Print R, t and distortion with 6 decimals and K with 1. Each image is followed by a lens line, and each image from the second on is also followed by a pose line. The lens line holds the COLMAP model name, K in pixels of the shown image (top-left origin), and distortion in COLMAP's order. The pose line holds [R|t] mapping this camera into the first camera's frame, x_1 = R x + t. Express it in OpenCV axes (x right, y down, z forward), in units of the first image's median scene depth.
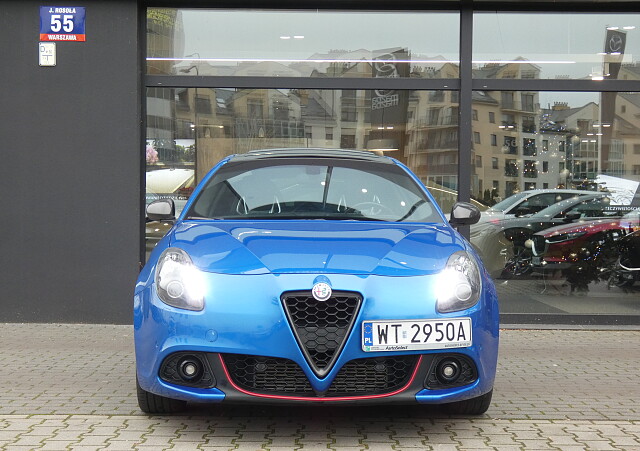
lens RADIAL K [[1018.7, 0, 318.5], [0, 1018.7, 228.5], [0, 0, 1]] dist [0.065092, 0.000000]
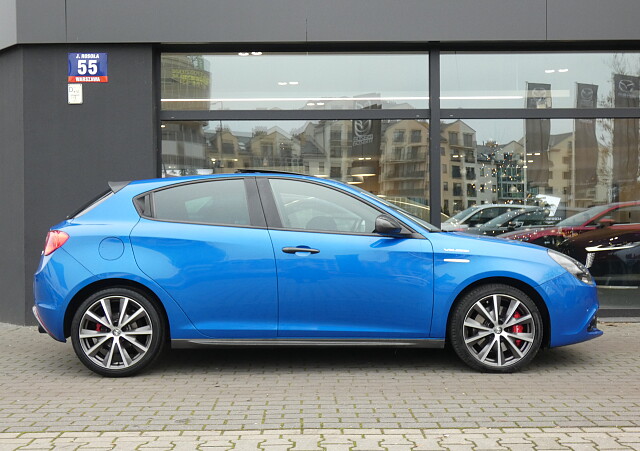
lens RADIAL K [[738.3, 0, 315.0], [0, 738.3, 232.0], [0, 0, 1]] dist [0.018819, 0.000000]
pose [[0.999847, -0.017506, -0.000703, 0.003948], [0.017501, 0.999824, -0.006764, -0.002045], [0.000821, 0.006751, 0.999977, 0.118389]]
